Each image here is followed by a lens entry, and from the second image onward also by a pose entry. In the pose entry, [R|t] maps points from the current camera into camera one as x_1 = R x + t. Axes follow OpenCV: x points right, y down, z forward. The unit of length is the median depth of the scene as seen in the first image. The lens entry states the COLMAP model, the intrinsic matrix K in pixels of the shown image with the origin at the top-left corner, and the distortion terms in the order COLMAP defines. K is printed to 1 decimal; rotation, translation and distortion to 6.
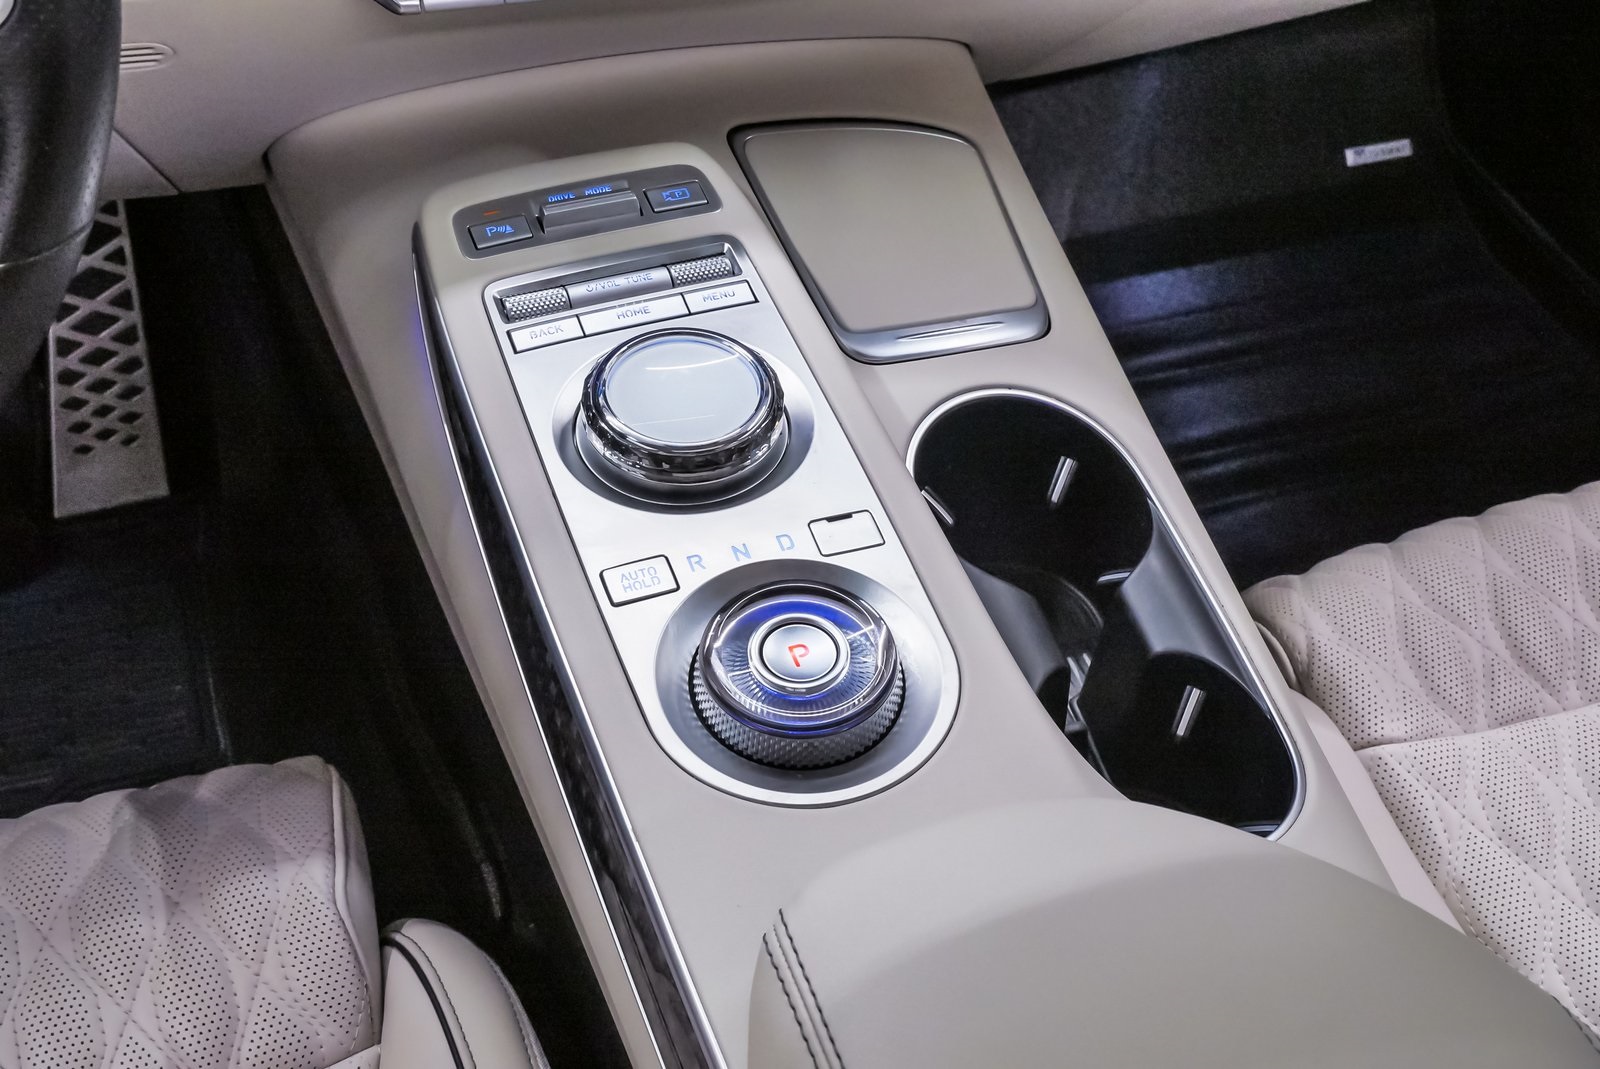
lens RADIAL K [[2098.1, 0, 803.4], [0, 2098.1, 534.9], [0, 0, 1]] dist [0.017530, 0.000000]
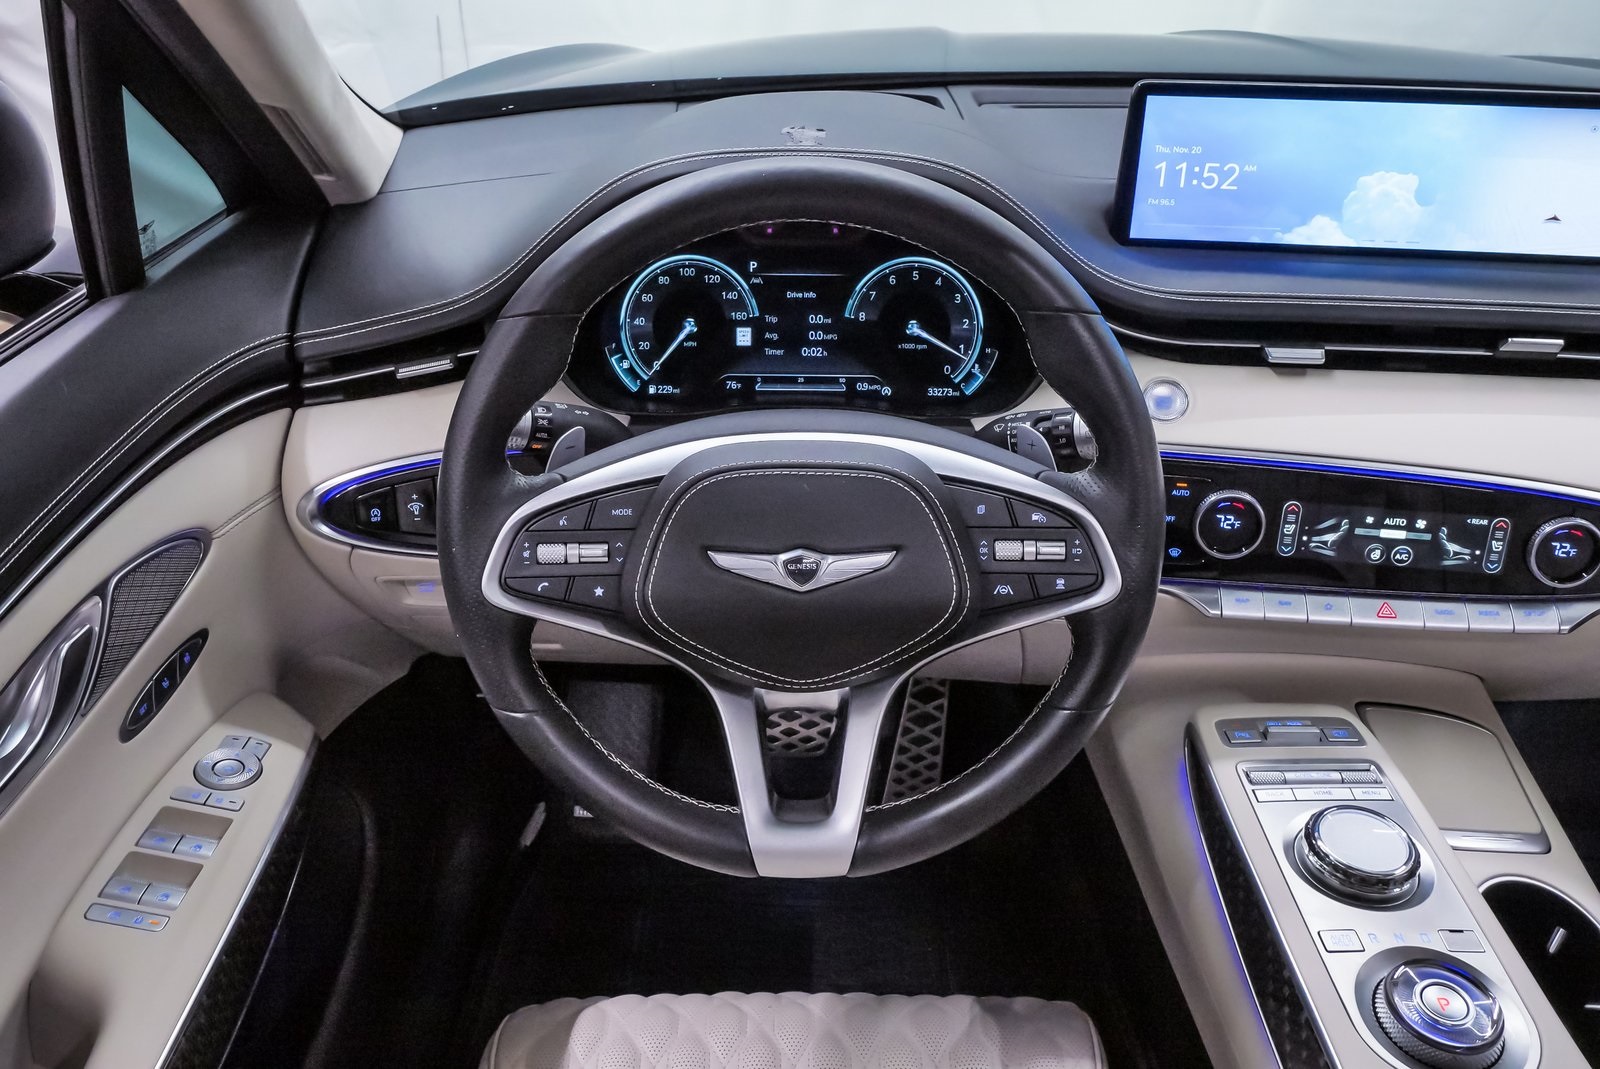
lens RADIAL K [[1250.7, 0, 799.9], [0, 1250.7, 533.8], [0, 0, 1]] dist [-0.040260, 0.022674]
pose [[0.943560, 0.139400, -0.300437, -0.204703], [-0.221058, 0.940556, -0.257853, 0.058150], [0.246633, 0.309714, 0.918286, -0.168920]]
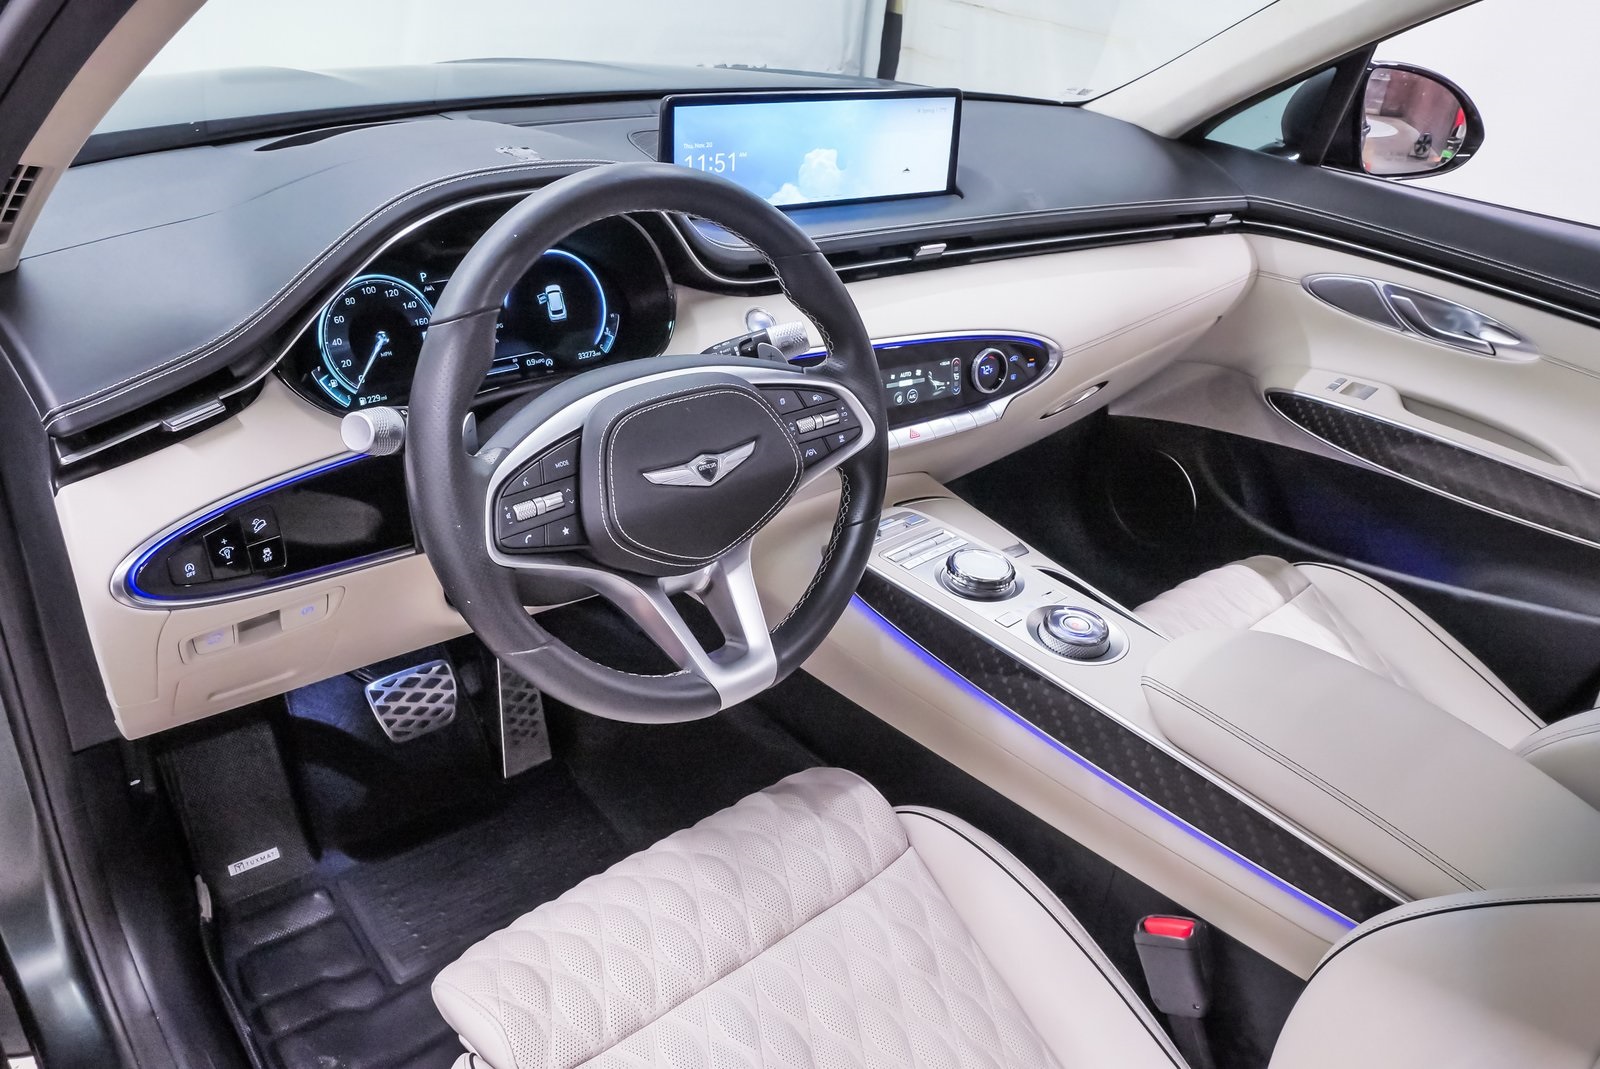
lens RADIAL K [[1167.9, 0, 802.9], [0, 1167.9, 536.4], [0, 0, 1]] dist [-0.051472, 0.019143]
pose [[0.922086, -0.155683, 0.354288, -0.741720], [0.250286, 0.938171, -0.239150, 0.189097], [-0.295151, 0.309190, 0.904039, -0.337822]]
